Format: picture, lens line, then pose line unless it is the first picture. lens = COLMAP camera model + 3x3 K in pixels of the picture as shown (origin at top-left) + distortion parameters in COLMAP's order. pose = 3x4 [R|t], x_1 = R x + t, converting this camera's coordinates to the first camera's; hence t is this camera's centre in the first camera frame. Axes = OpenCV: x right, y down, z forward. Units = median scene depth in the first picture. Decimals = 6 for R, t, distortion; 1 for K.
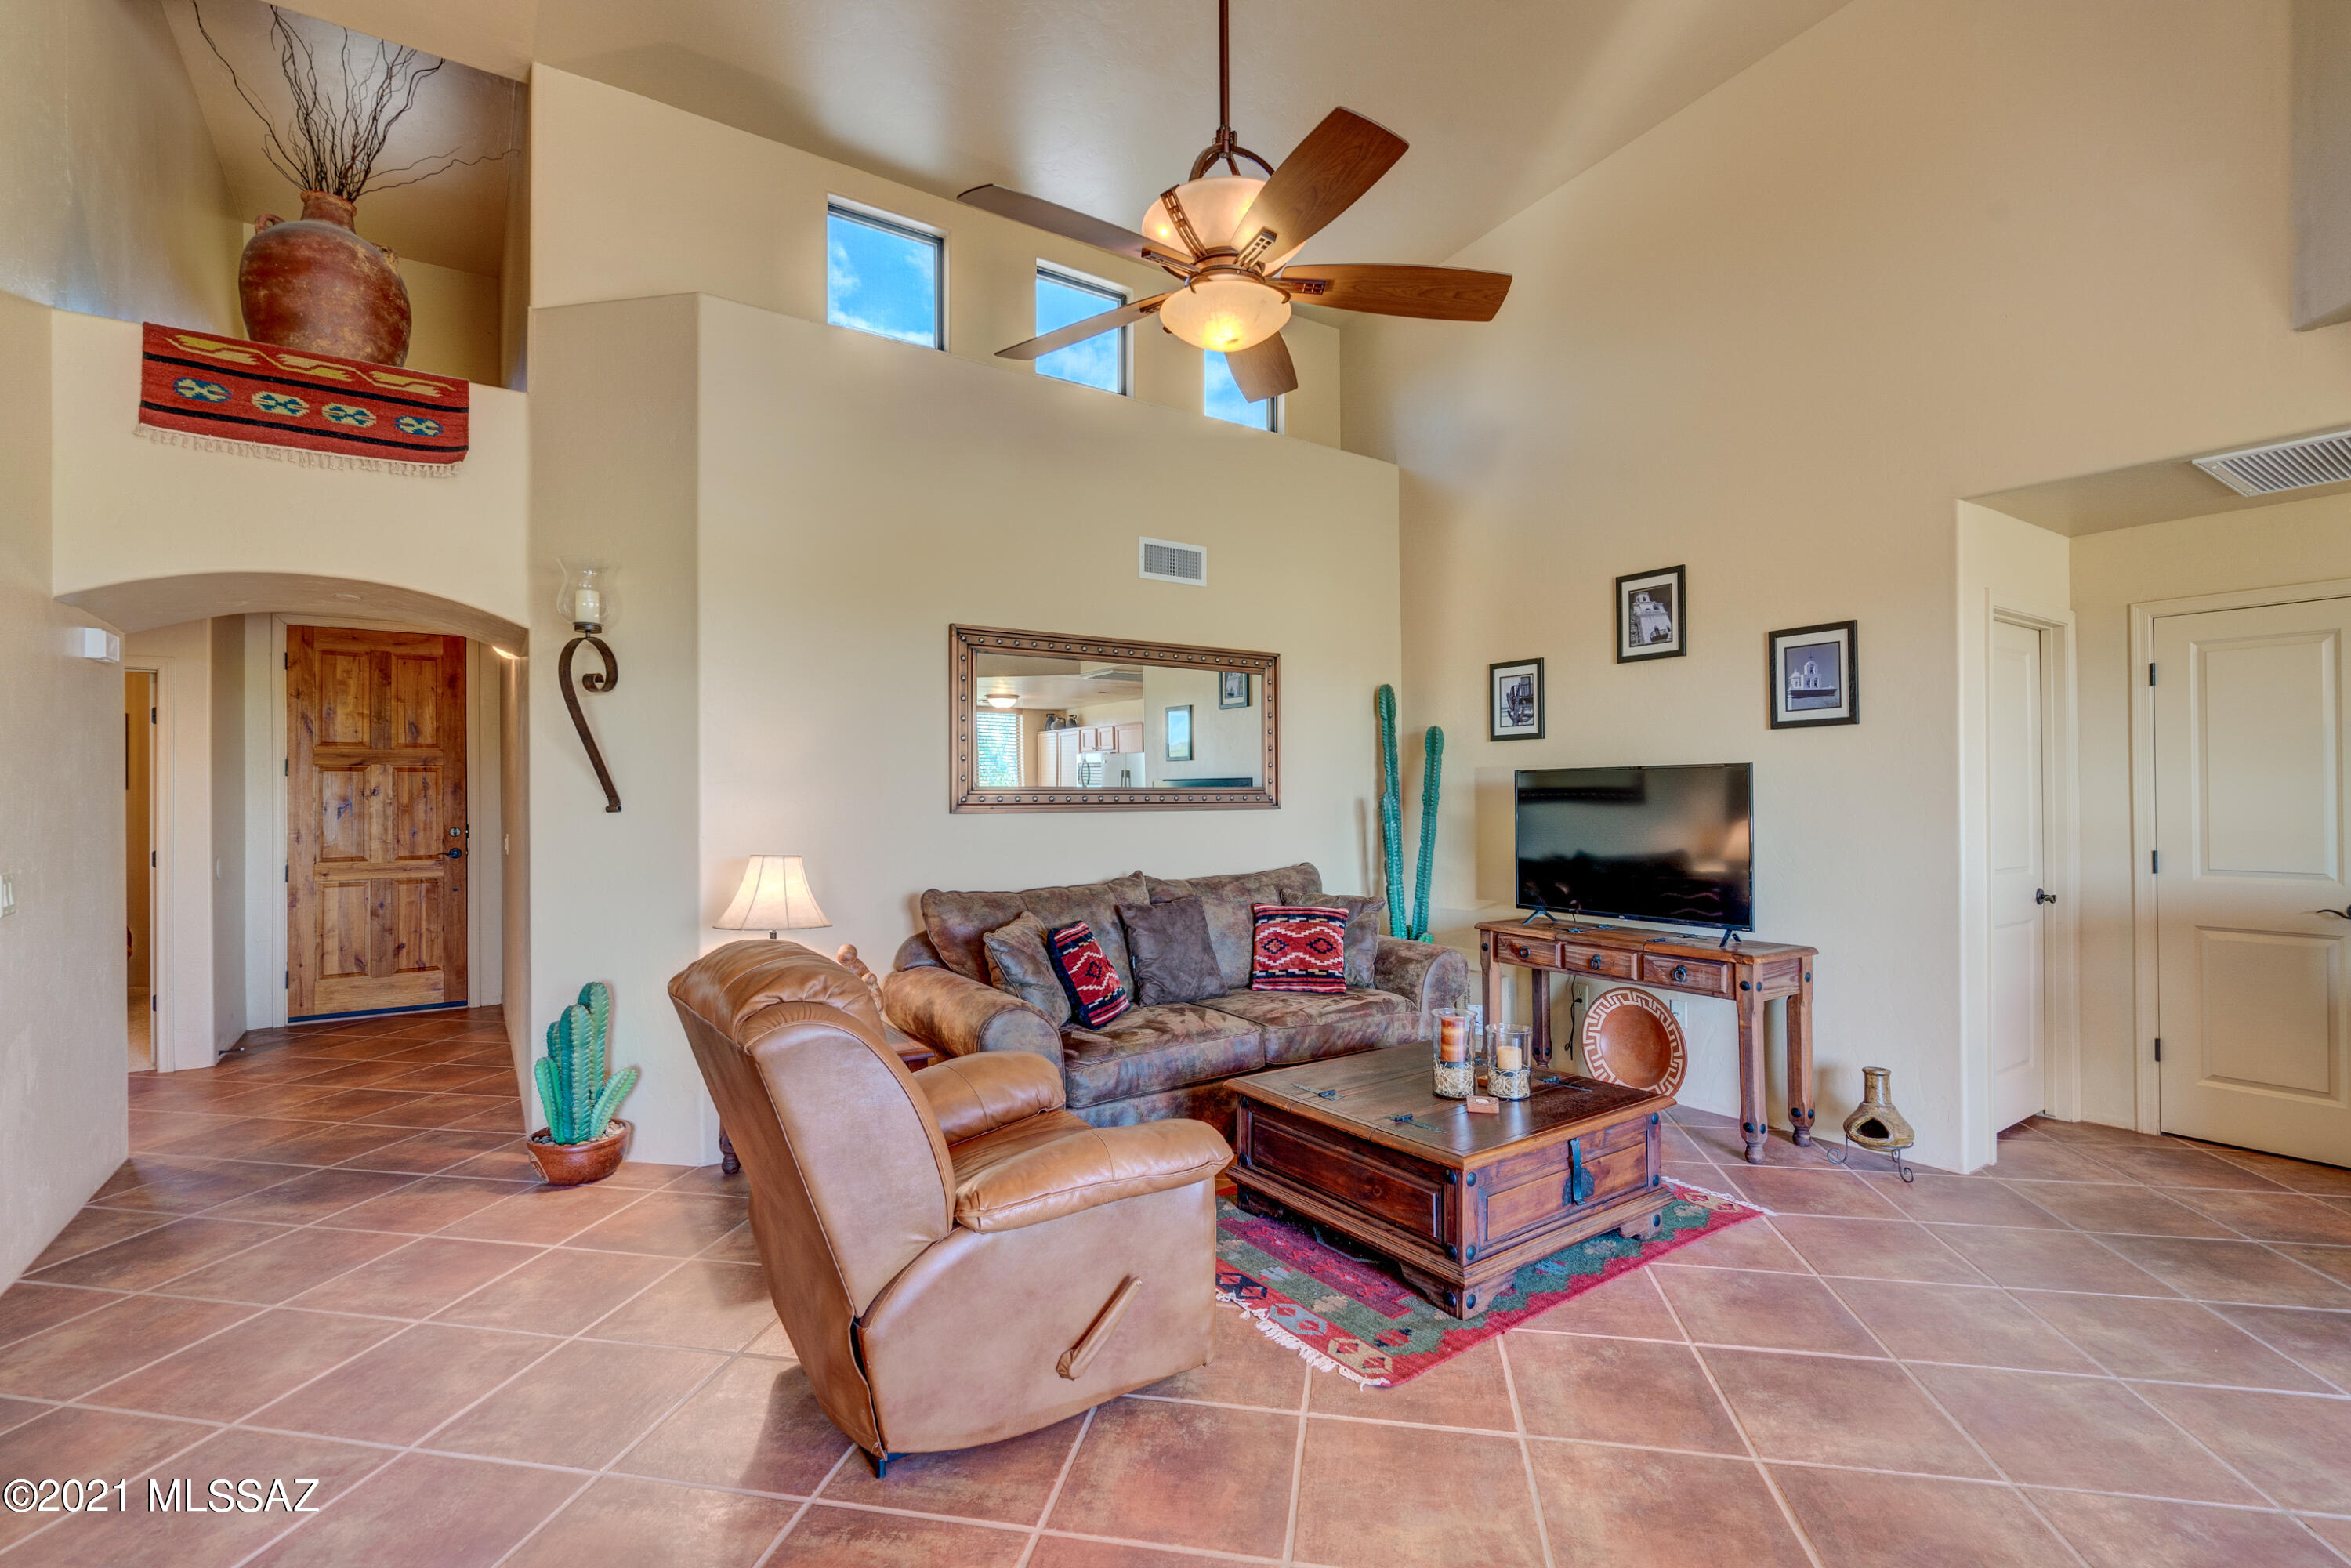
lens RADIAL K [[1062.2, 0, 1178.0], [0, 1062.2, 786.4], [0, 0, 1]] dist [-0.009072, 0.000187]
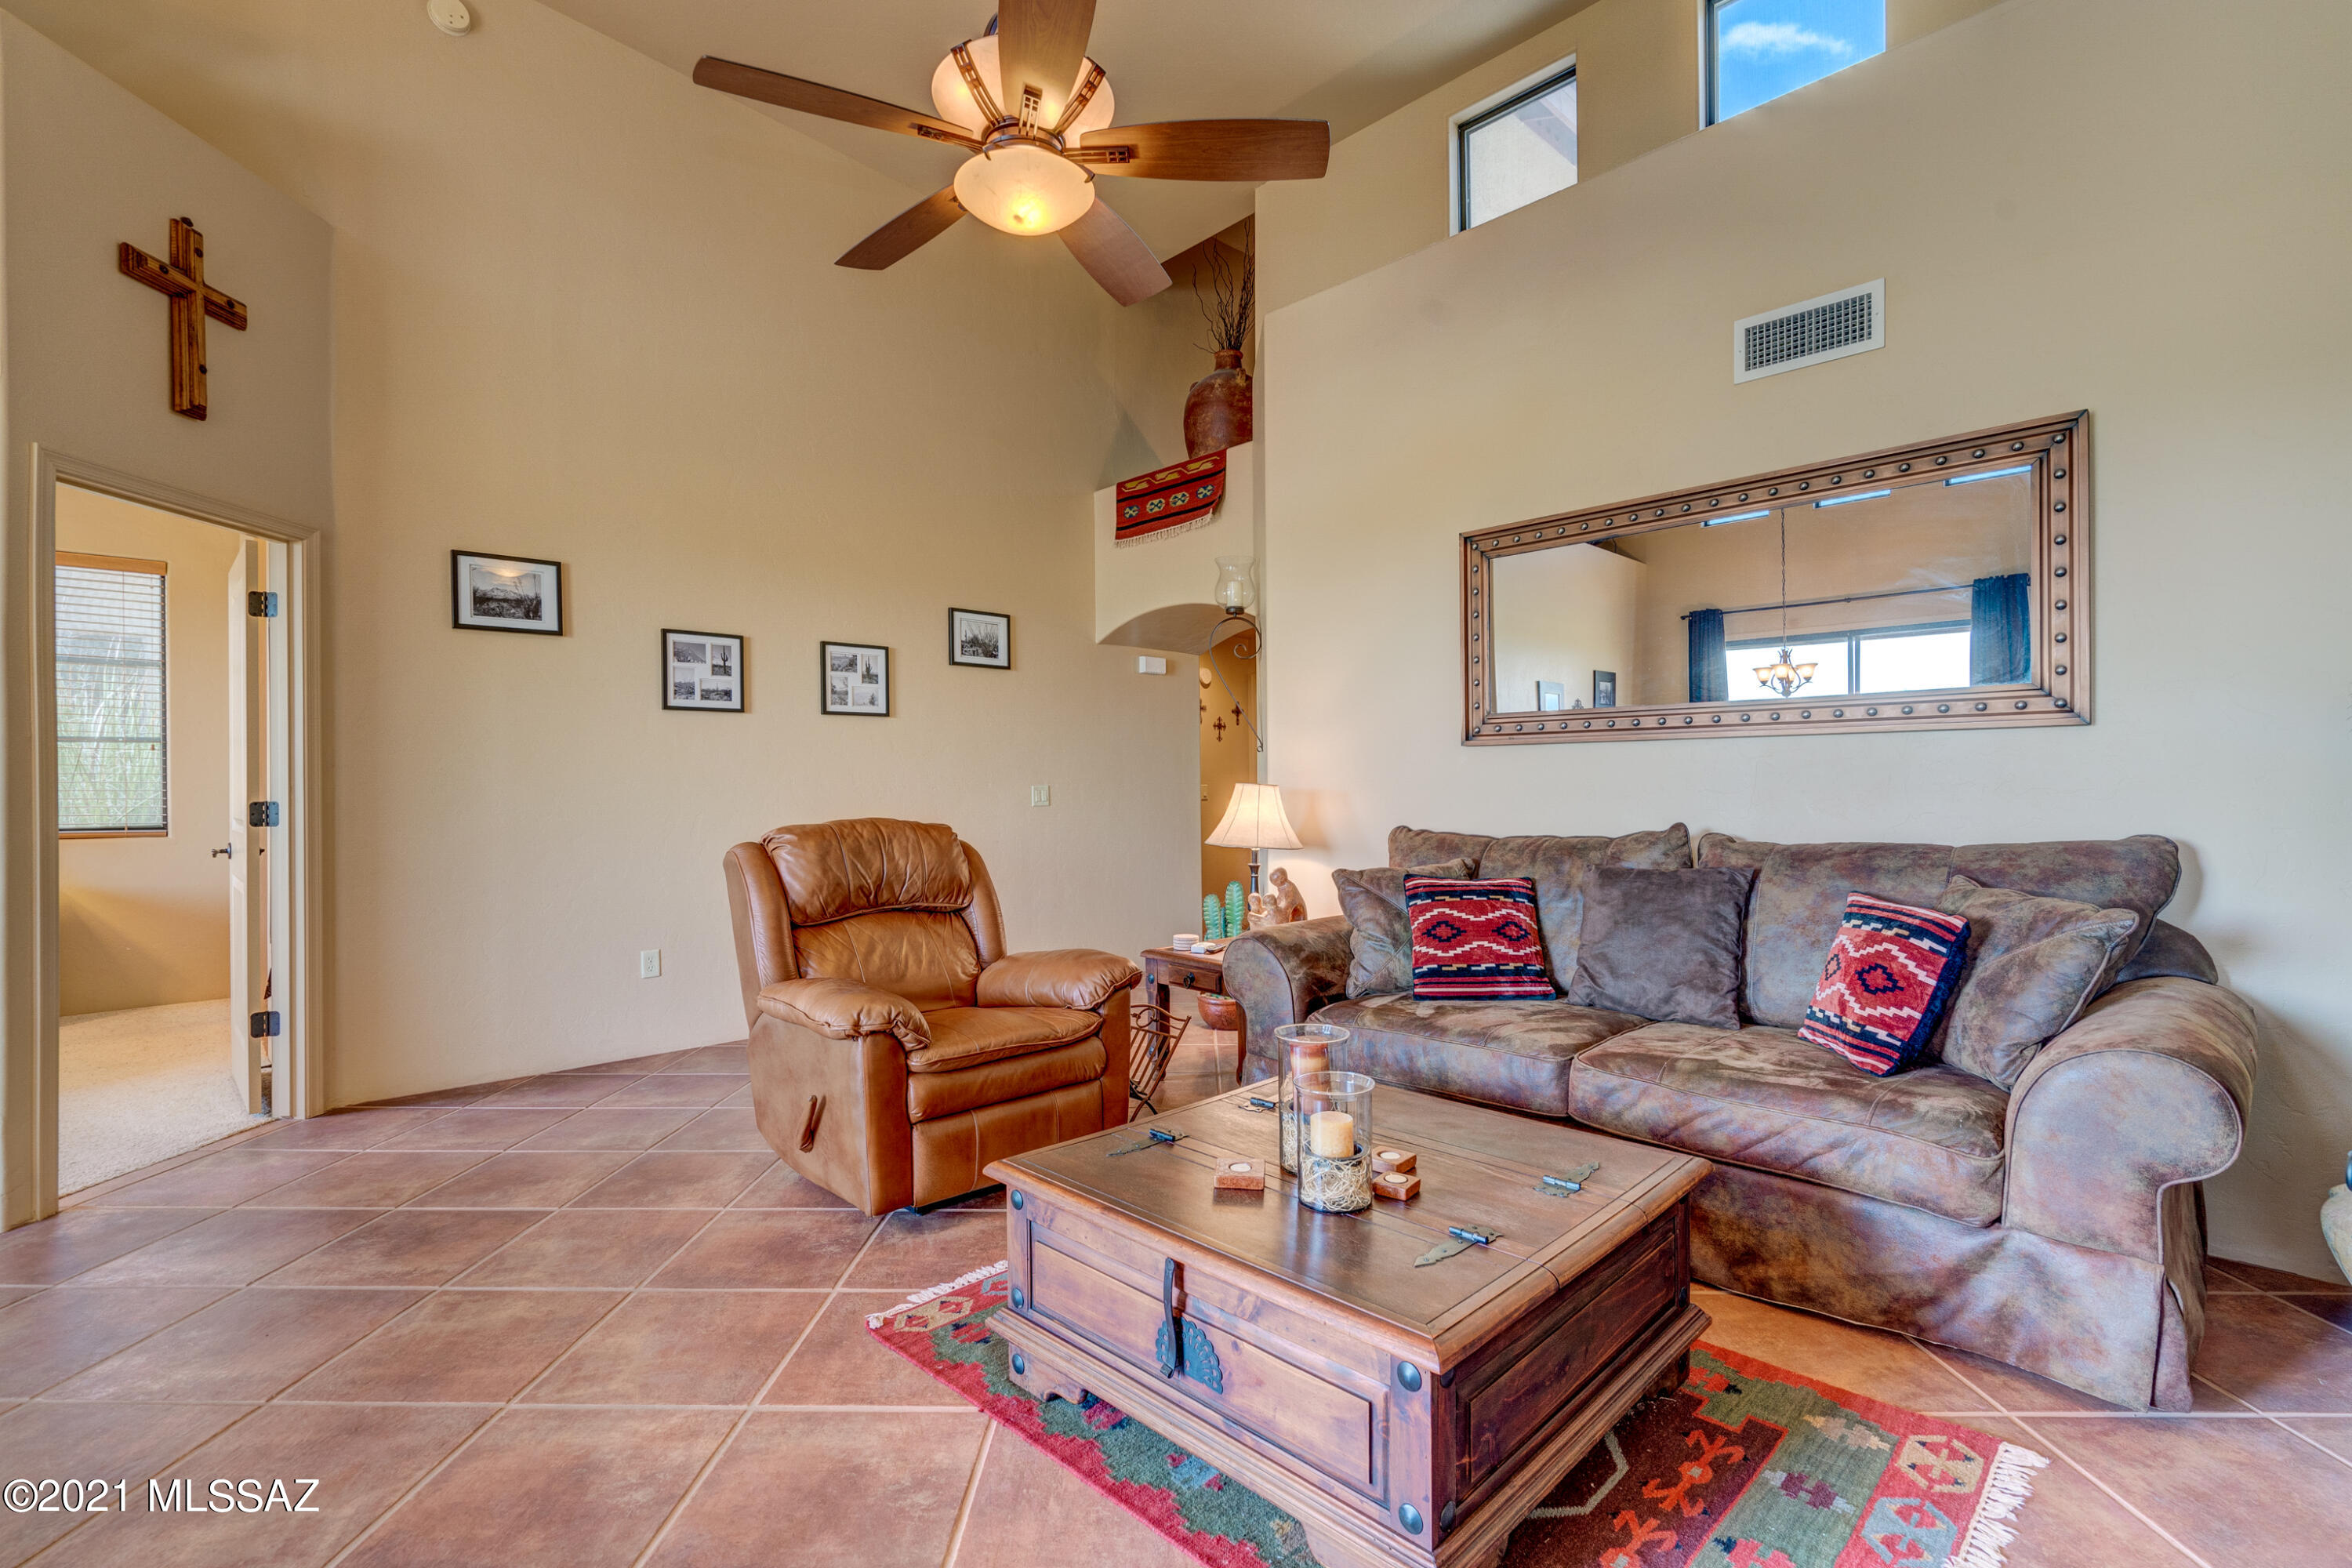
lens RADIAL K [[1060.7, 0, 1168.5], [0, 1060.7, 791.6], [0, 0, 1]] dist [-0.002046, 0.000620]
pose [[0.165592, 0.009580, -0.986148, 0.641585], [0.013598, 0.999836, 0.011997, 0.050450], [0.986101, -0.015396, 0.165434, 0.621443]]
